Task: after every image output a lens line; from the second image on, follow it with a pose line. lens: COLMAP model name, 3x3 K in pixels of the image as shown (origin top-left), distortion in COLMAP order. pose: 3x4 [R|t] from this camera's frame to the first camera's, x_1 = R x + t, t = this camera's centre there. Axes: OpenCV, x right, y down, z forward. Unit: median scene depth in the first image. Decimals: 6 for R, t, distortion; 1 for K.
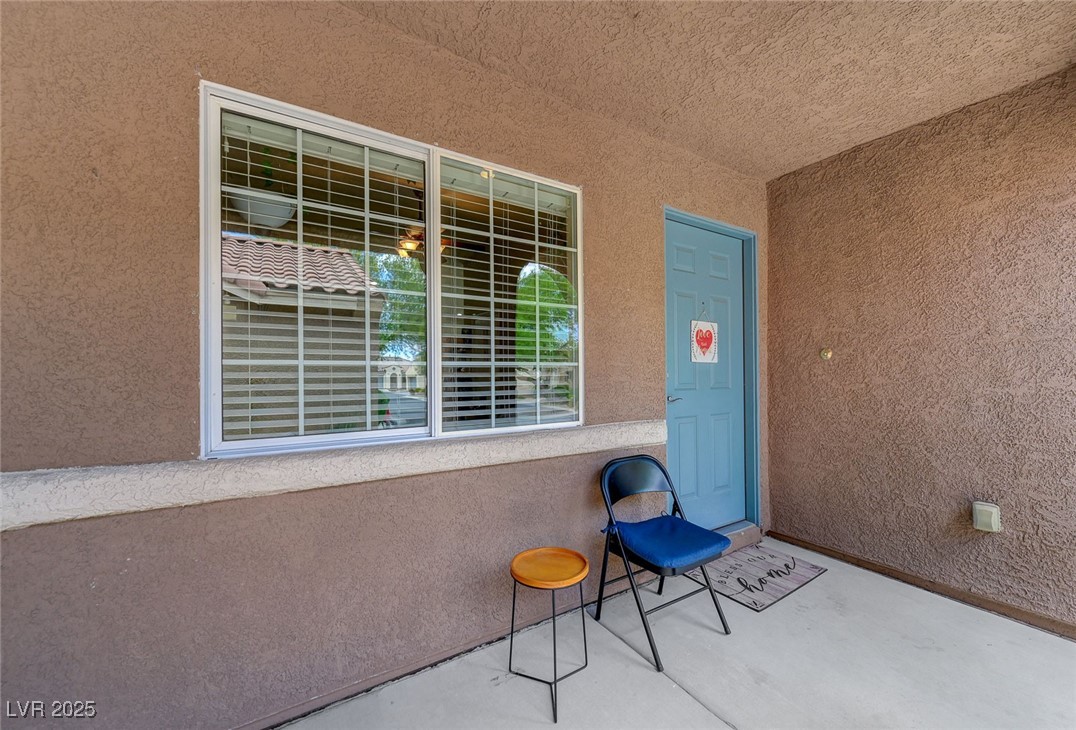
lens RADIAL K [[435.5, 0, 540.1], [0, 435.5, 366.2], [0, 0, 1]] dist [0.000573, 0.000040]
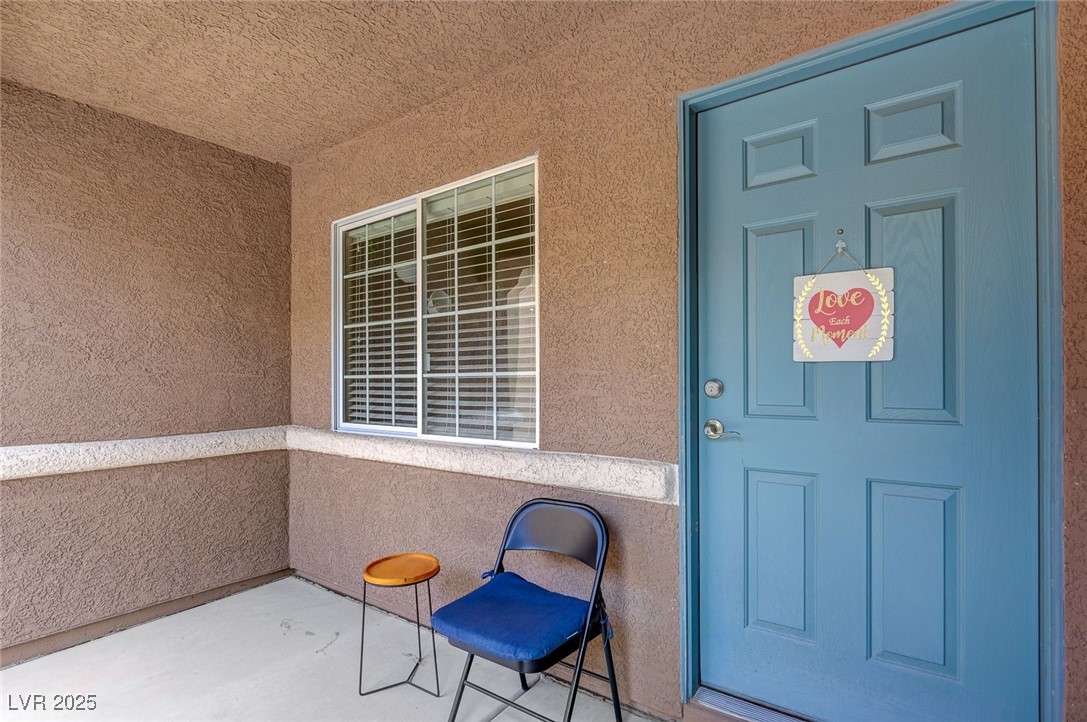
lens RADIAL K [[524.5, 0, 544.9], [0, 524.5, 379.2], [0, 0, 1]] dist [-0.013692, 0.000032]
pose [[0.354819, -0.005068, -0.934921, 1.109267], [0.012310, 0.999924, -0.000749, 0.008327], [0.934854, -0.011243, 0.354854, 0.736892]]
